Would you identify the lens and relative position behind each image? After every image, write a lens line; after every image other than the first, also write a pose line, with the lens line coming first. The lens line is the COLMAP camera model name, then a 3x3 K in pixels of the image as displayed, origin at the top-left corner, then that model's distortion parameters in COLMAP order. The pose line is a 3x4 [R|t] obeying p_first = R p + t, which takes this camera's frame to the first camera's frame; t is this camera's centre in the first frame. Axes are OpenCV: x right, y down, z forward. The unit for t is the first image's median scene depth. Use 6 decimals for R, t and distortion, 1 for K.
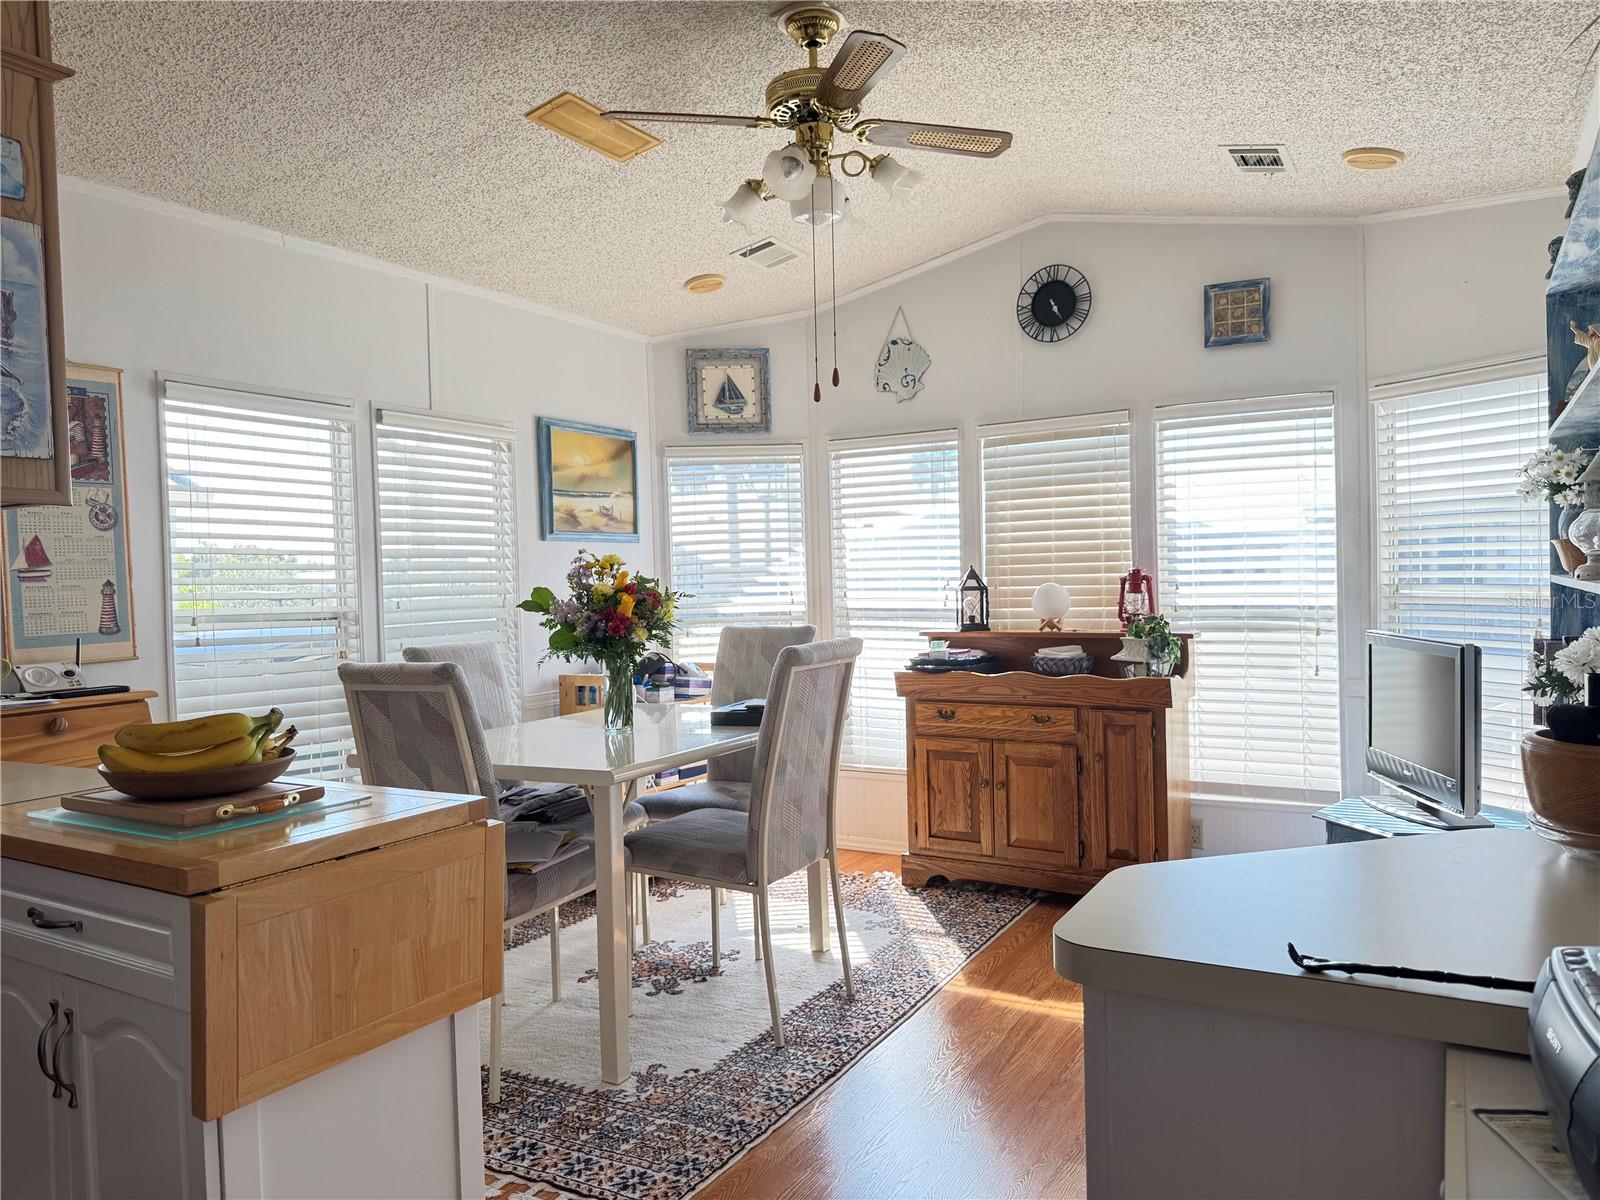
lens RADIAL K [[1111.8, 0, 802.5], [0, 1111.8, 606.5], [0, 0, 1]] dist [0.090862, -0.023177]
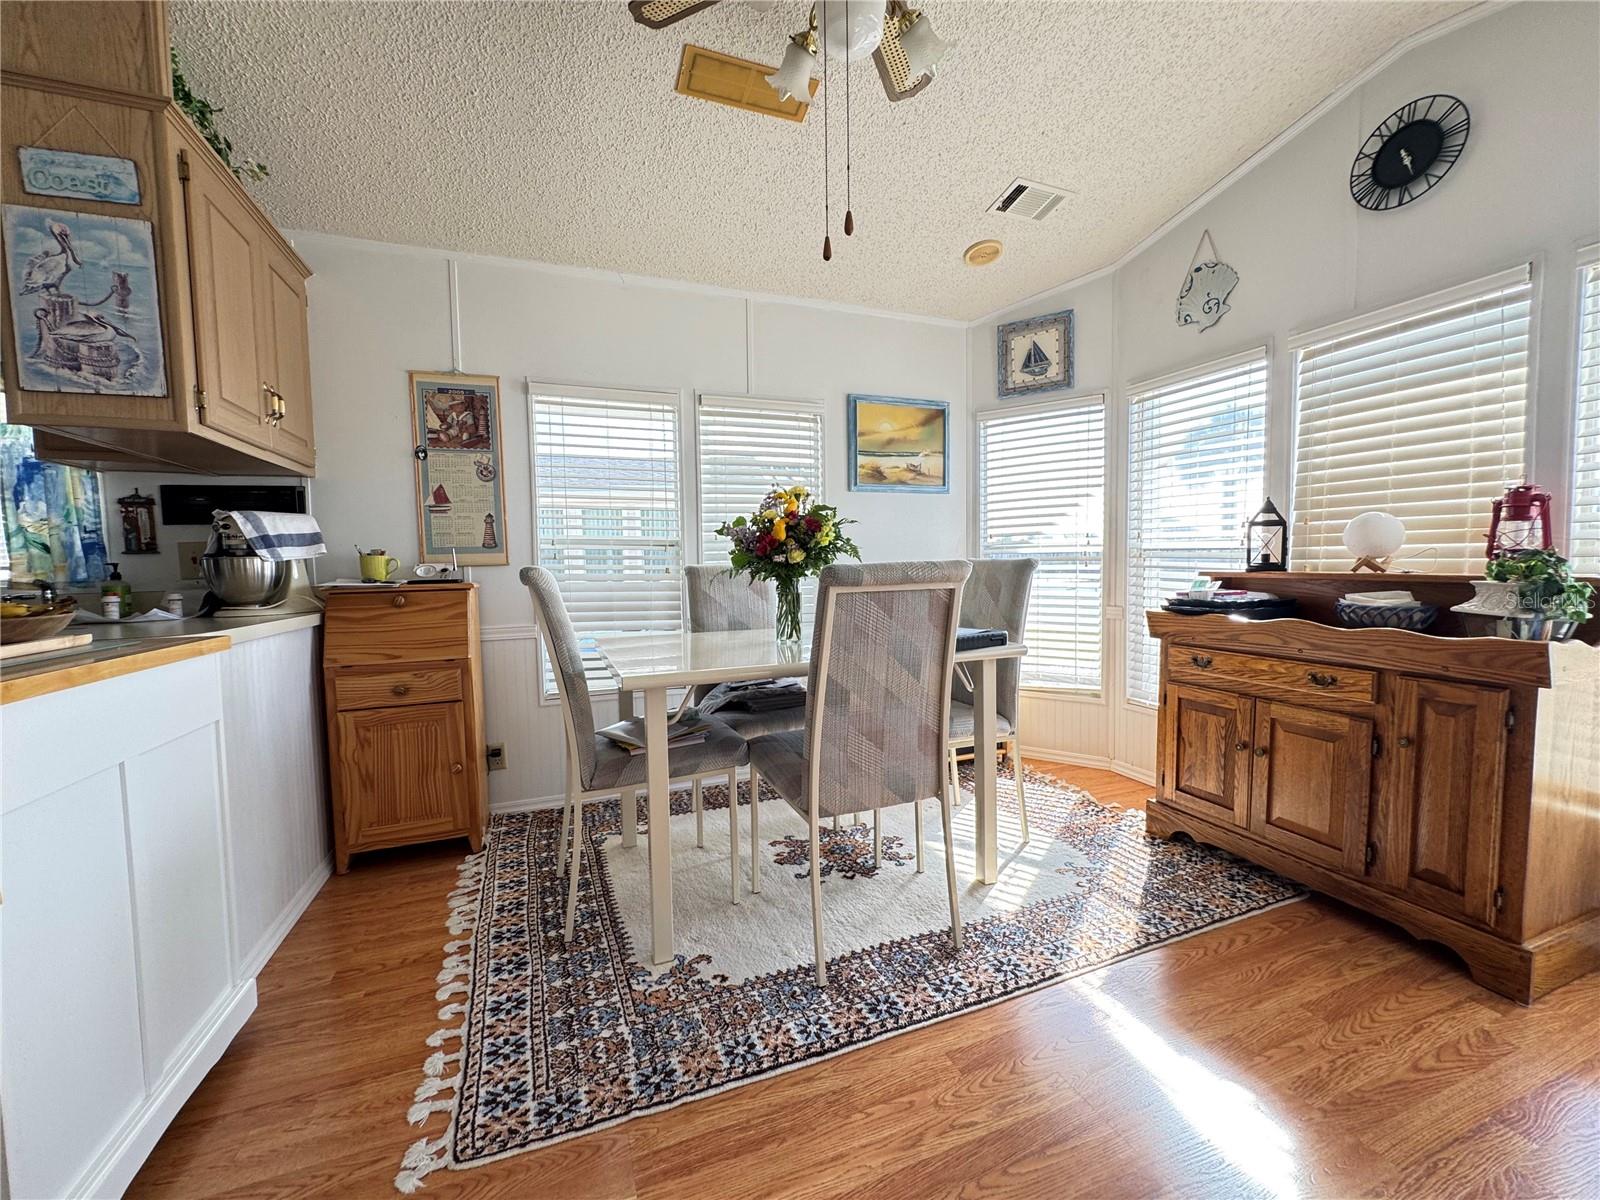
lens RADIAL K [[643.6, 0, 801.1], [0, 643.6, 600.4], [0, 0, 1]] dist [-0.000711, -0.000551]
pose [[0.782715, 0.053854, -0.620046, 0.197871], [-0.021469, 0.997993, 0.059580, 0.023992], [0.622010, -0.033322, 0.782300, 0.399780]]
